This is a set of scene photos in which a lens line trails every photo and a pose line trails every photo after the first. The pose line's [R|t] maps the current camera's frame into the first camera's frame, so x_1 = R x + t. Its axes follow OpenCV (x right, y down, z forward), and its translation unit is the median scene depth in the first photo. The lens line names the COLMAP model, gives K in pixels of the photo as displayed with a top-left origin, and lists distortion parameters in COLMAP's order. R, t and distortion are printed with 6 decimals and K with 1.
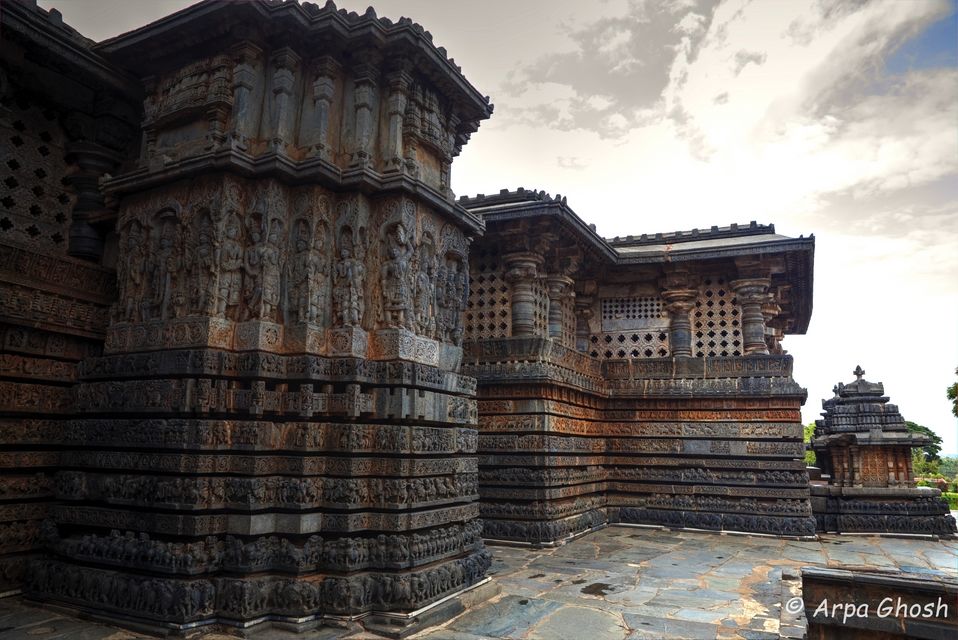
lens RADIAL K [[661.0, 0, 479.0], [0, 661.0, 320.0], [0, 0, 1]] dist [-0.079048, 0.002119]
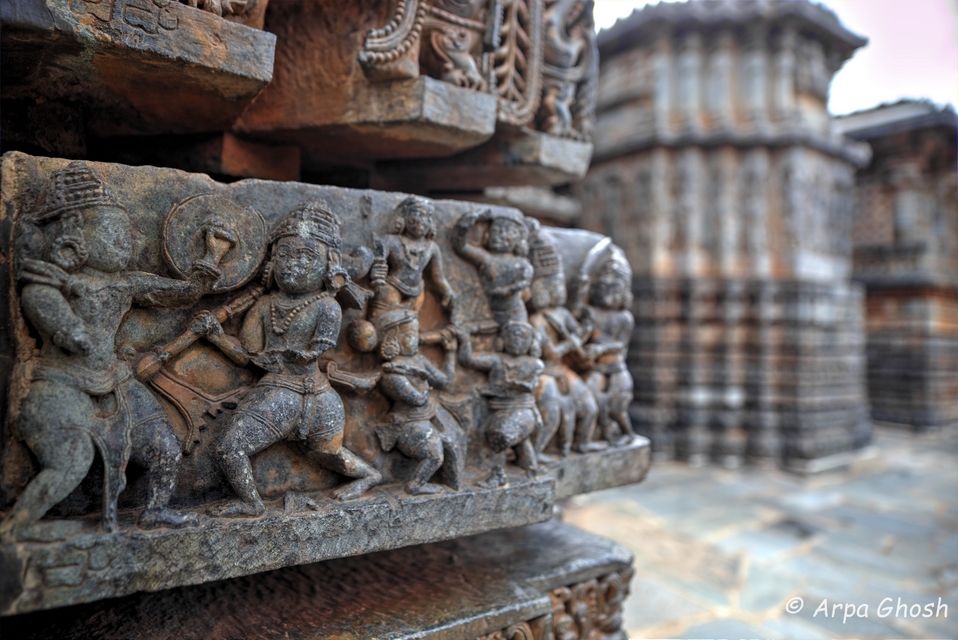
lens RADIAL K [[661.0, 0, 479.0], [0, 661.0, 320.0], [0, 0, 1]] dist [-0.079048, 0.002119]
pose [[0.869575, -0.009639, -0.493707, -0.037234], [0.084855, 0.987854, 0.130169, -0.070806], [0.486456, -0.155085, 0.859831, -0.388665]]
